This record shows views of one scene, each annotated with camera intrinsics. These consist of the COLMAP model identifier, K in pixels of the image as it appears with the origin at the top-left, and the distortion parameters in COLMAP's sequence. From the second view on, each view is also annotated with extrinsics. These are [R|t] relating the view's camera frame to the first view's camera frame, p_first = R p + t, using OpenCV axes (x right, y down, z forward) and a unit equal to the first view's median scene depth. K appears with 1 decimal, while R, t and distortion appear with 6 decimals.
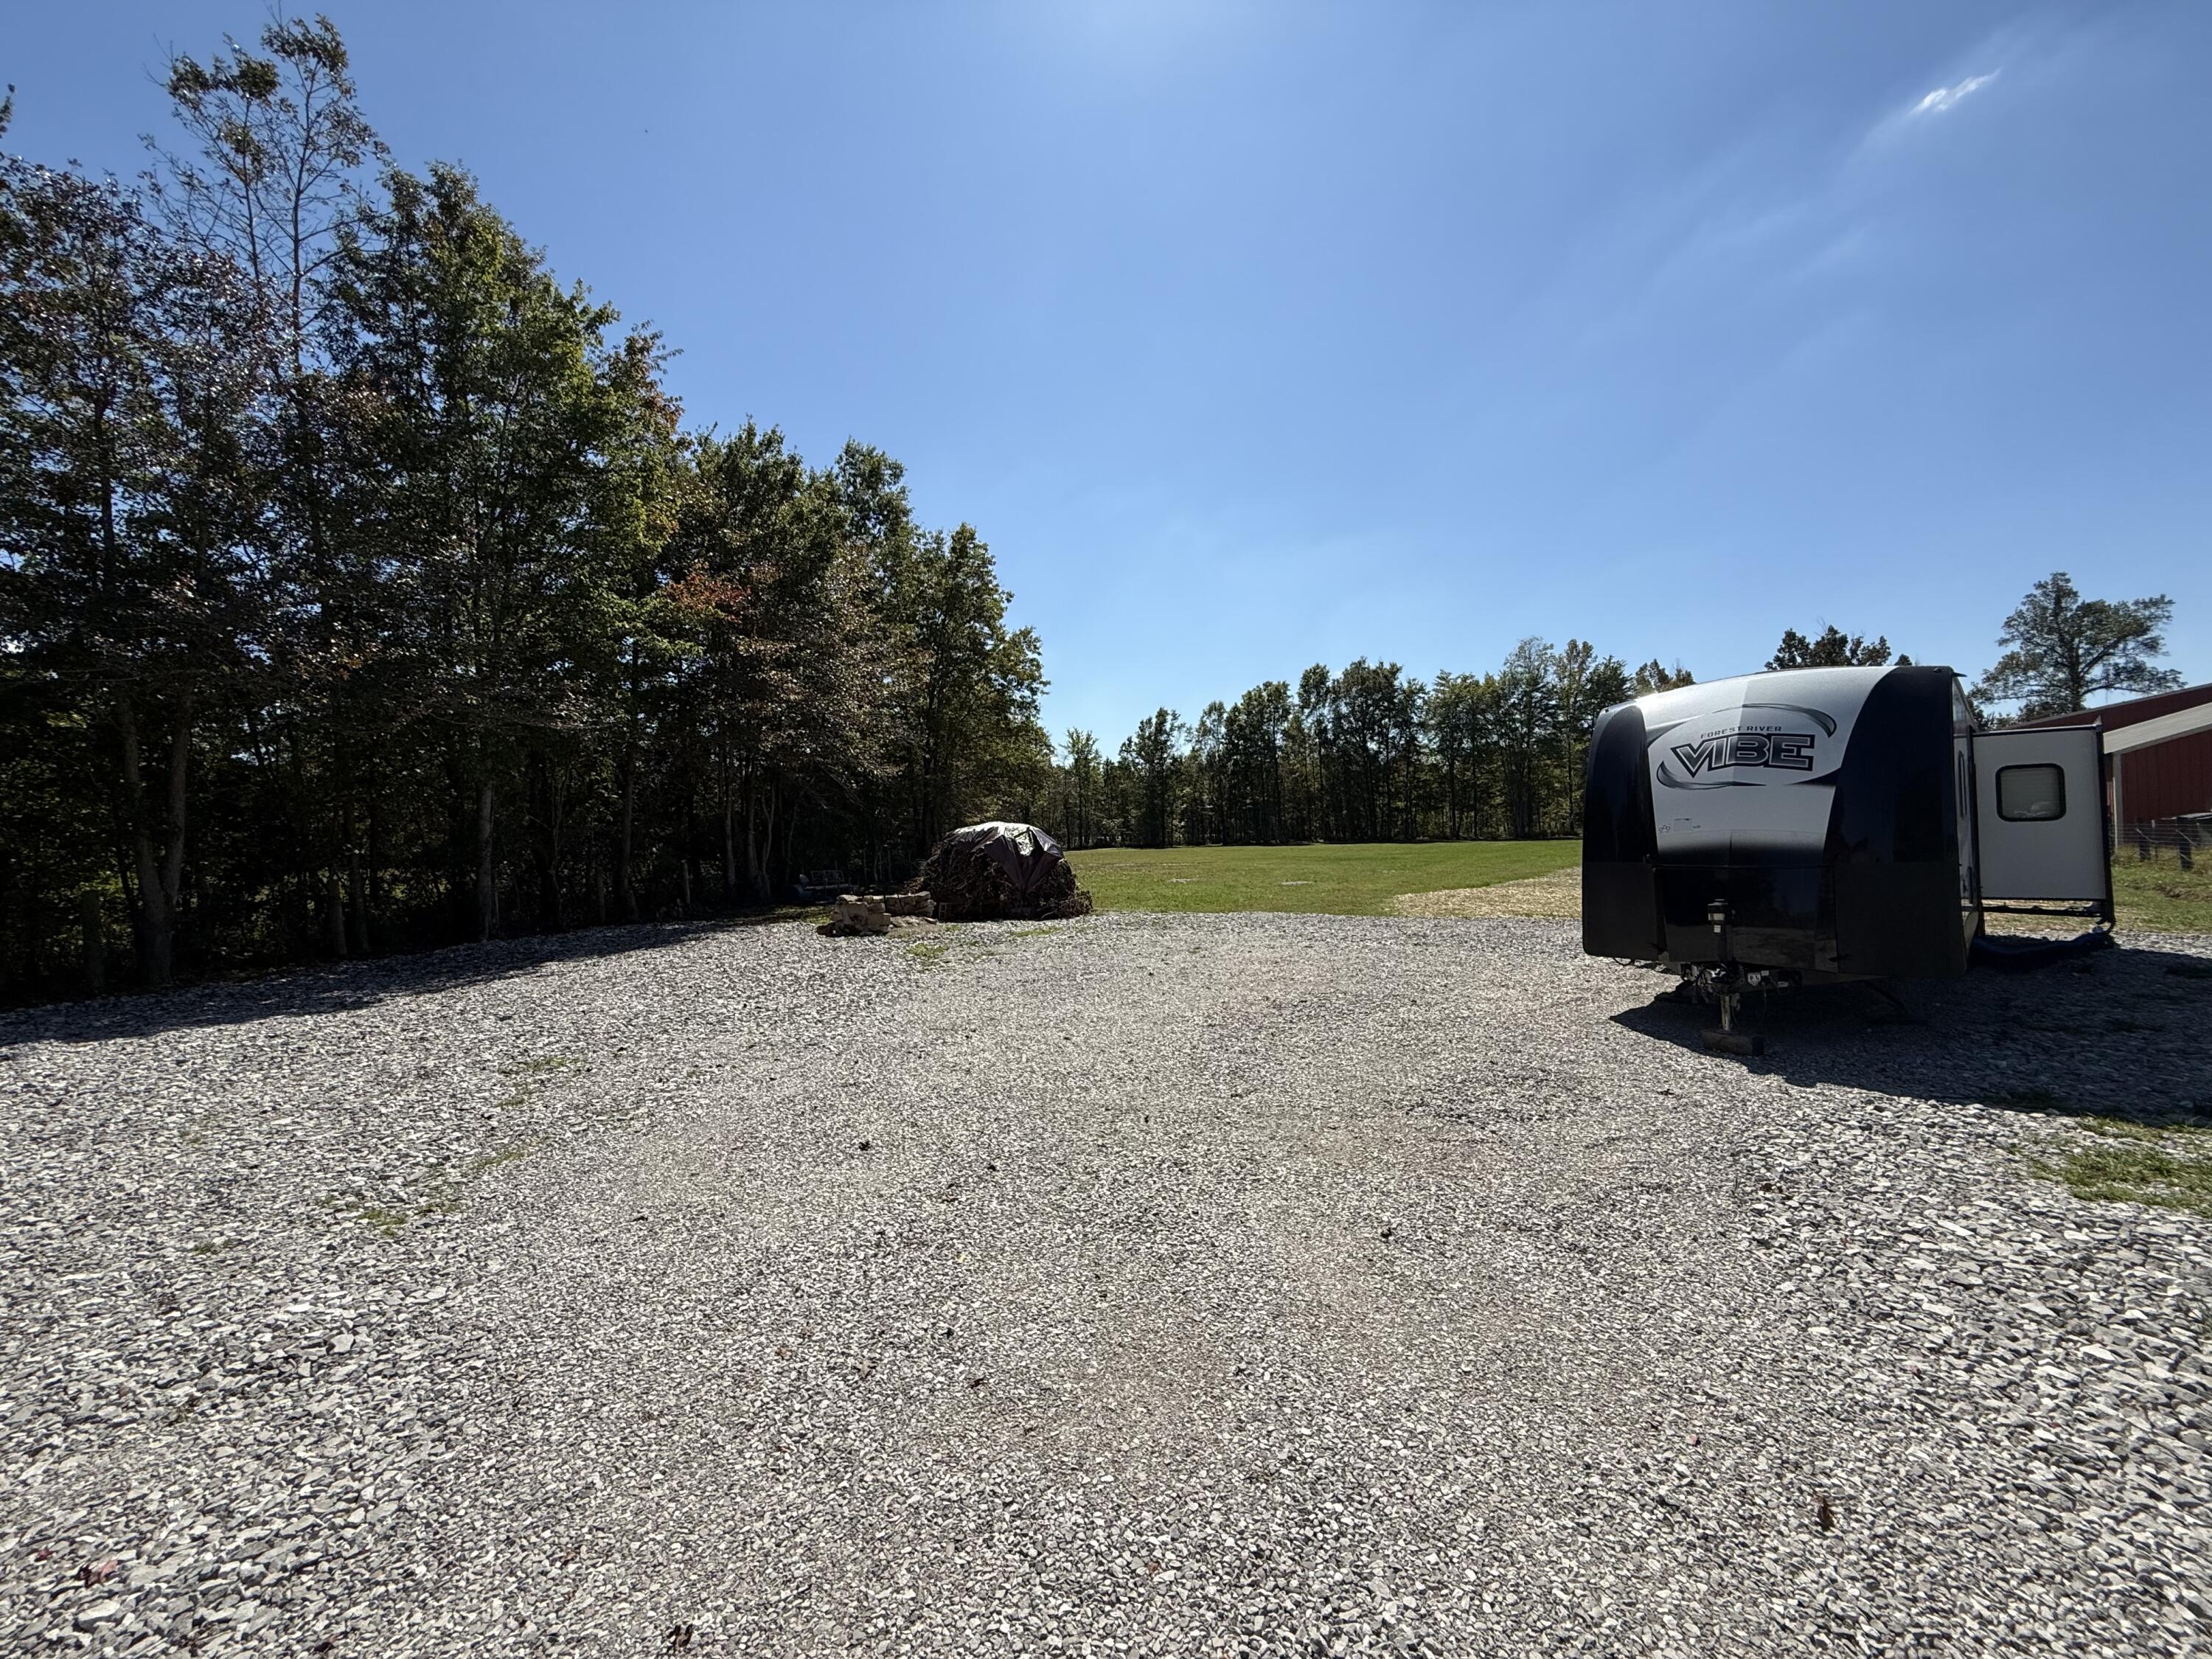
lens RADIAL K [[887.6, 0, 1094.9], [0, 887.6, 829.2], [0, 0, 1]] dist [-0.000823, -0.000164]
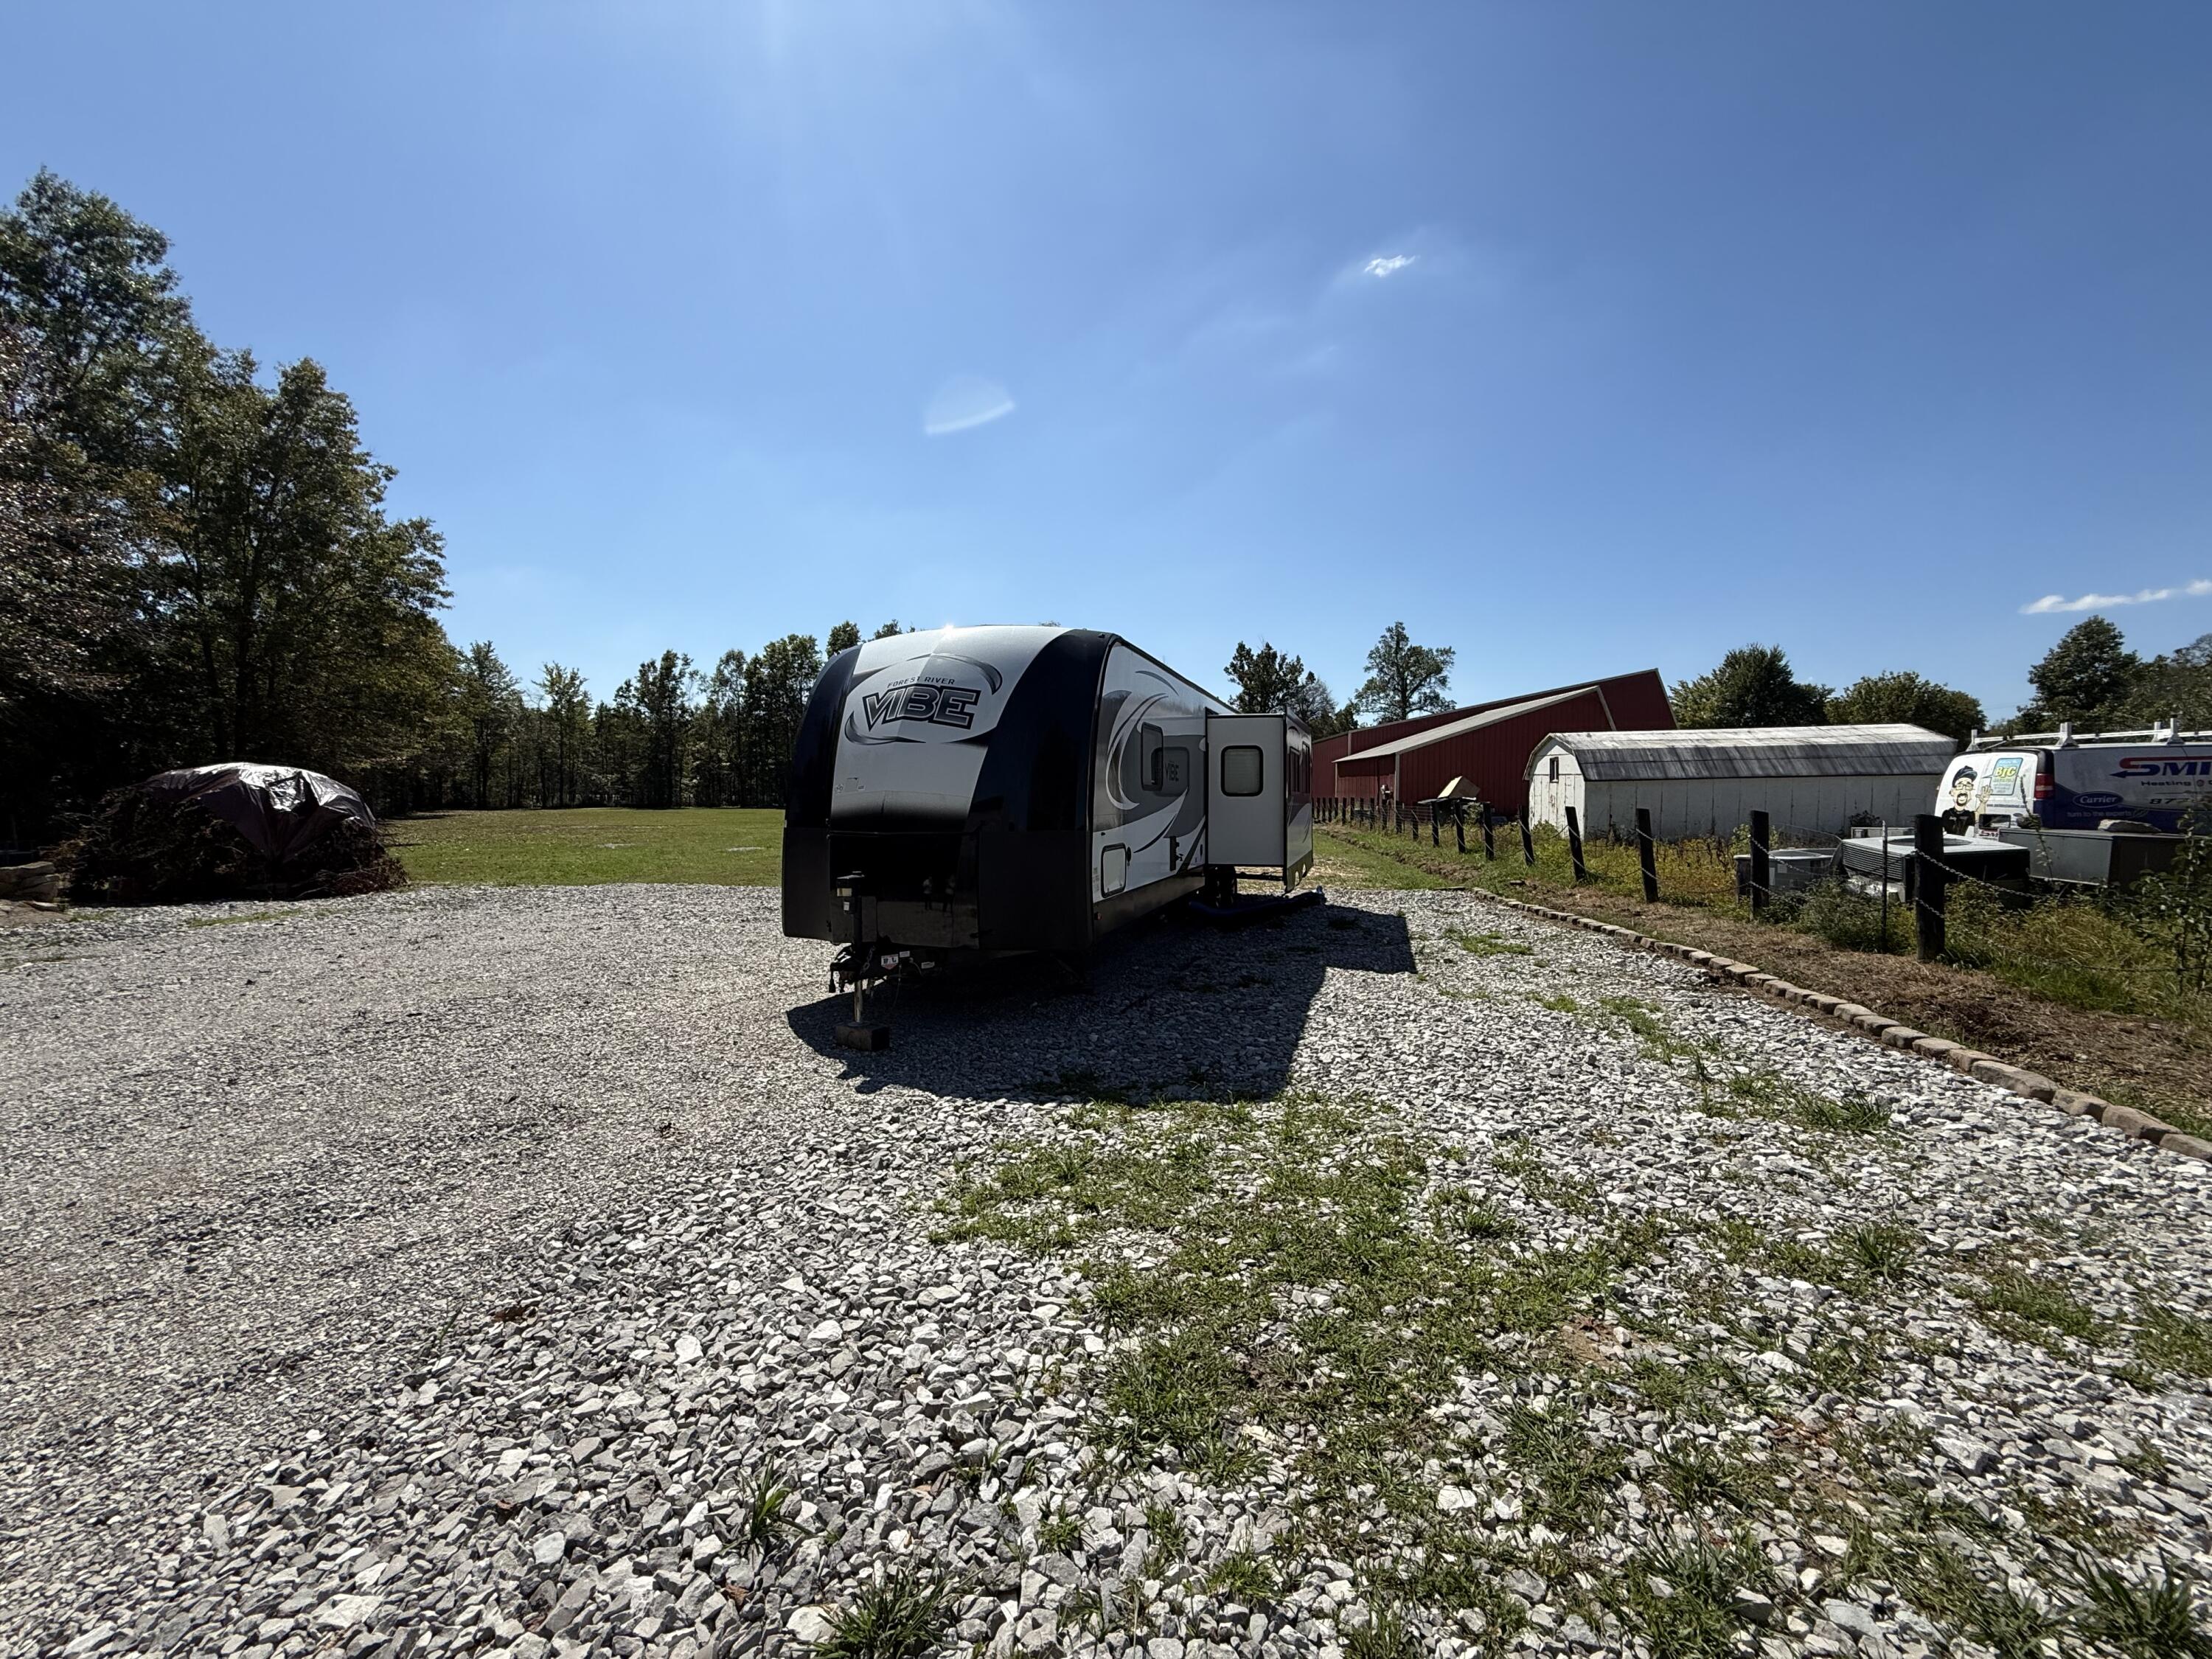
lens RADIAL K [[891.1, 0, 1106.0], [0, 891.1, 829.5], [0, 0, 1]] dist [0.001707, 0.000475]
pose [[0.874168, 0.011971, 0.485475, 0.068445], [-0.031020, 0.999031, 0.031222, 0.000562], [-0.484631, -0.042353, 0.873693, 0.018210]]
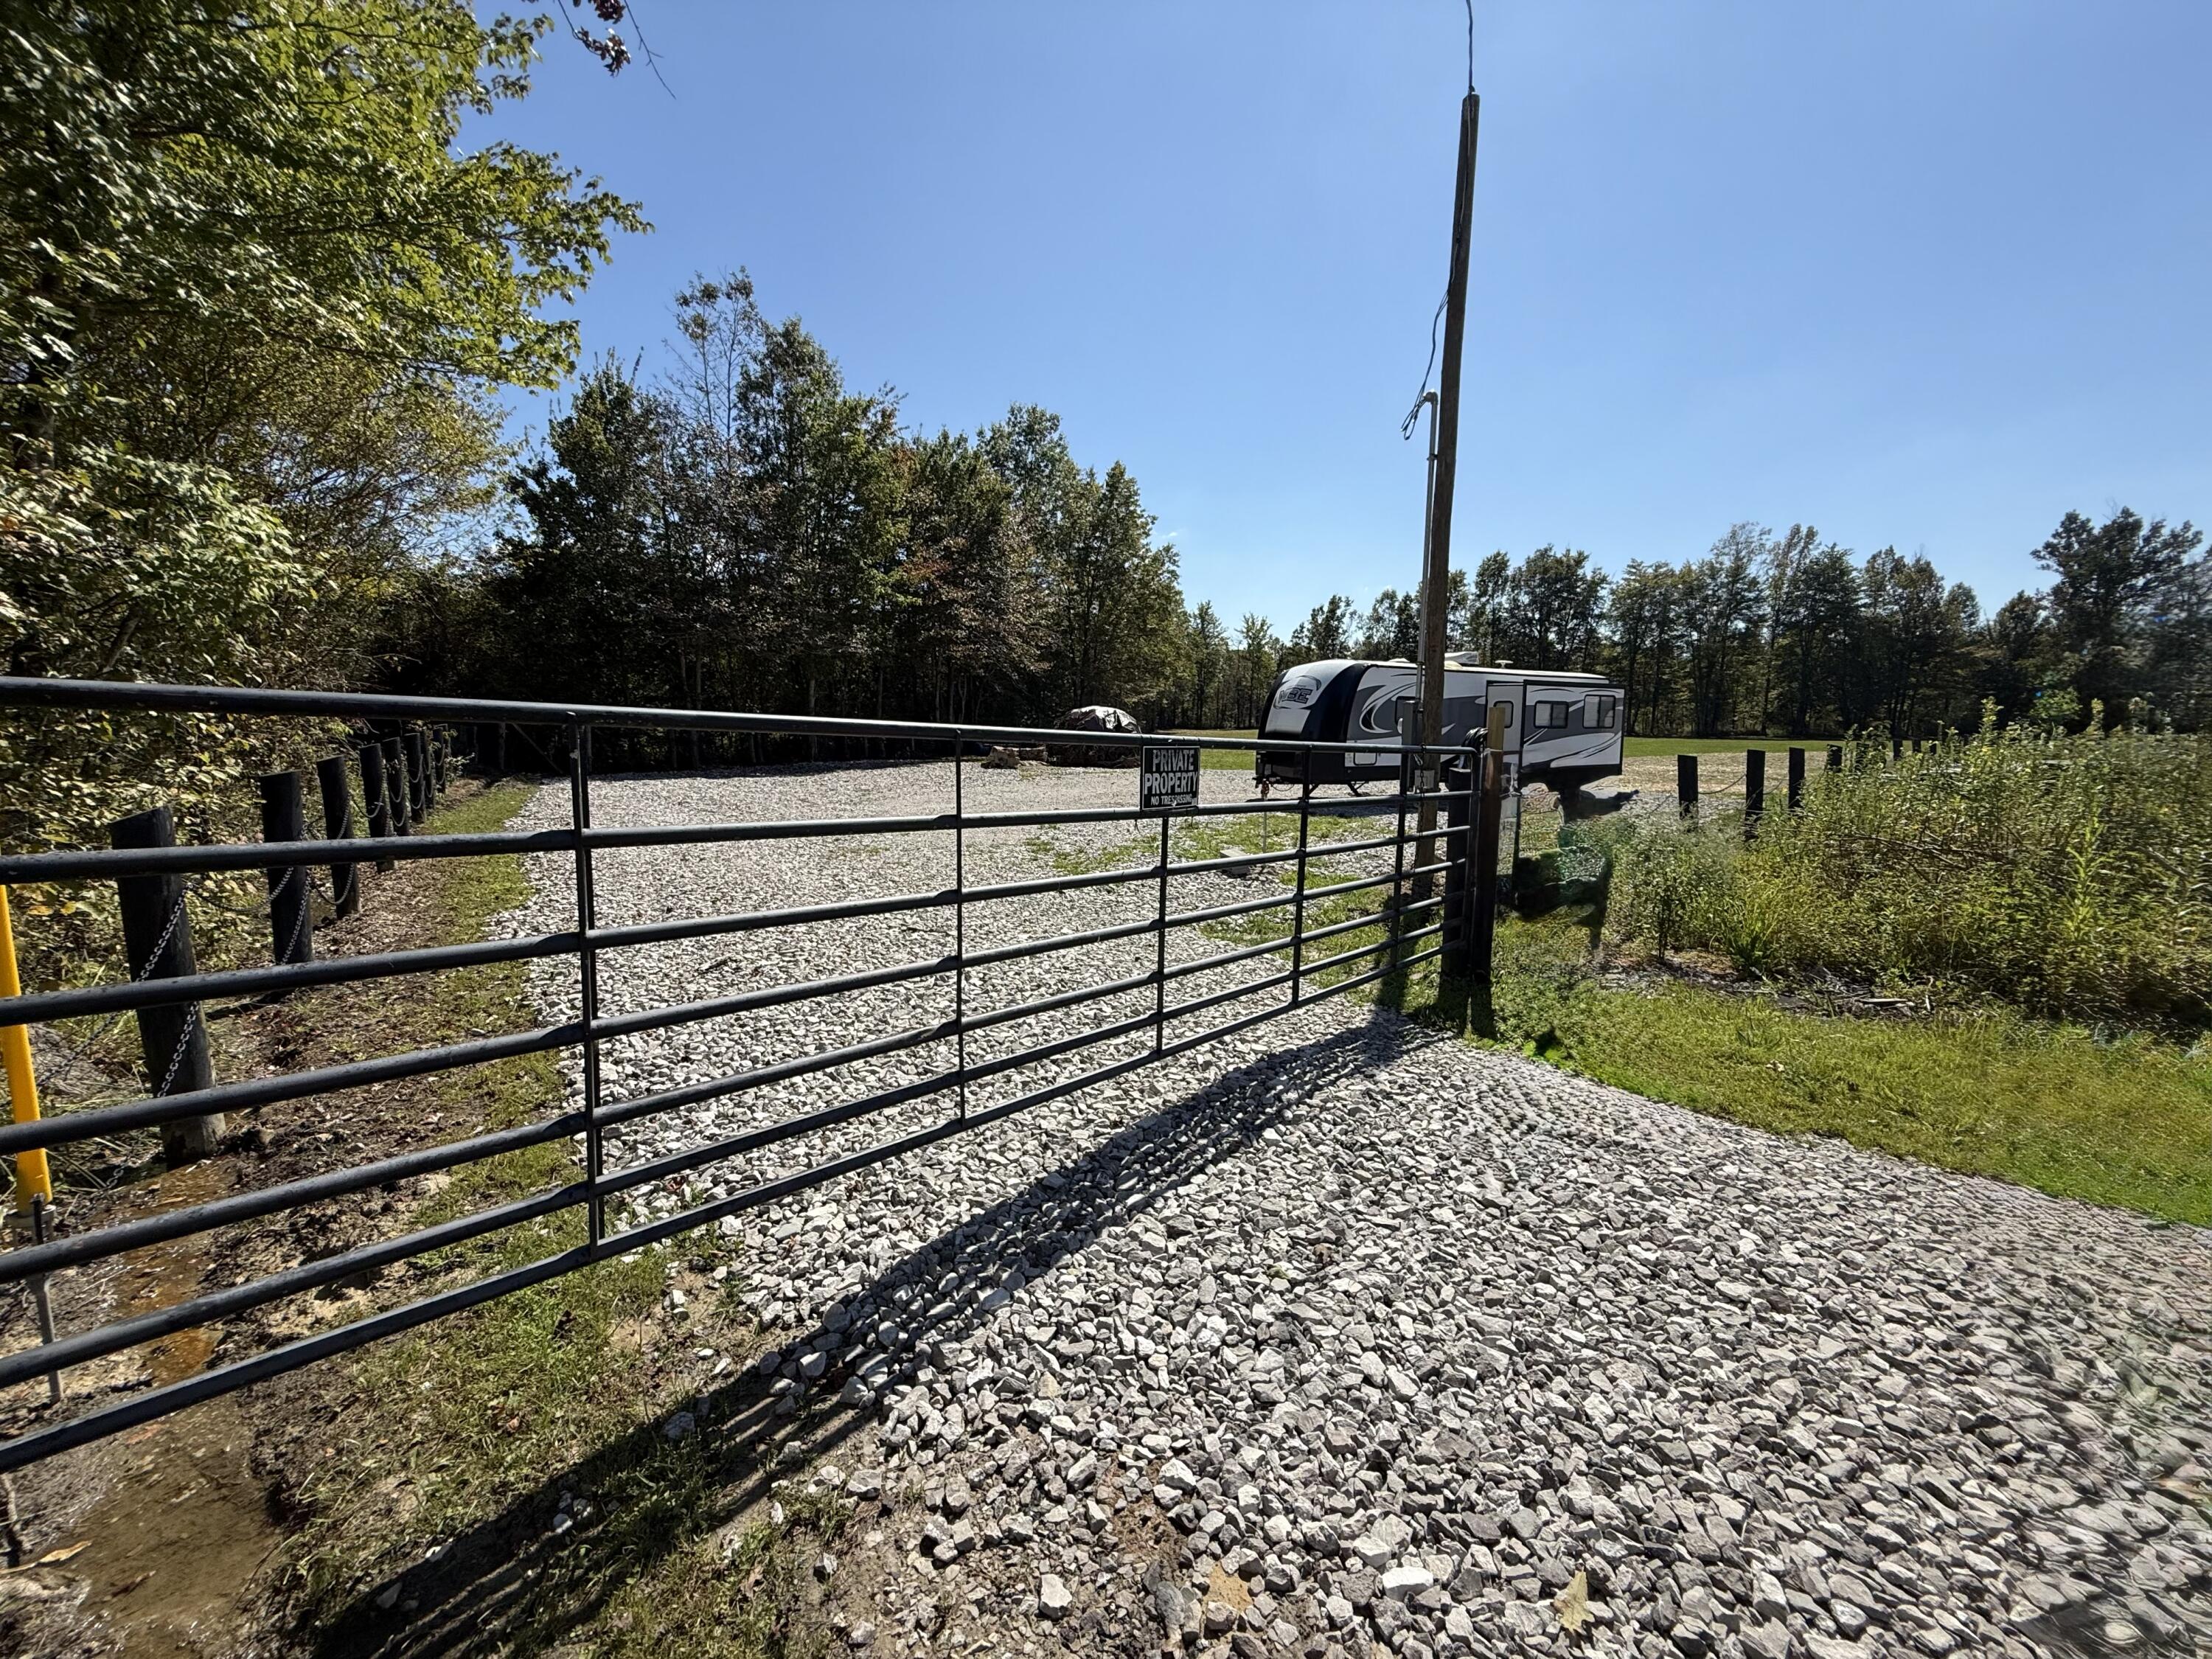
lens RADIAL K [[891.1, 0, 1106.0], [0, 891.1, 829.5], [0, 0, 1]] dist [0.001707, 0.000475]
pose [[0.976964, 0.064019, -0.203577, 0.112396], [-0.035608, 0.989472, 0.140278, -0.006534], [0.210415, -0.129798, 0.968957, -0.257184]]
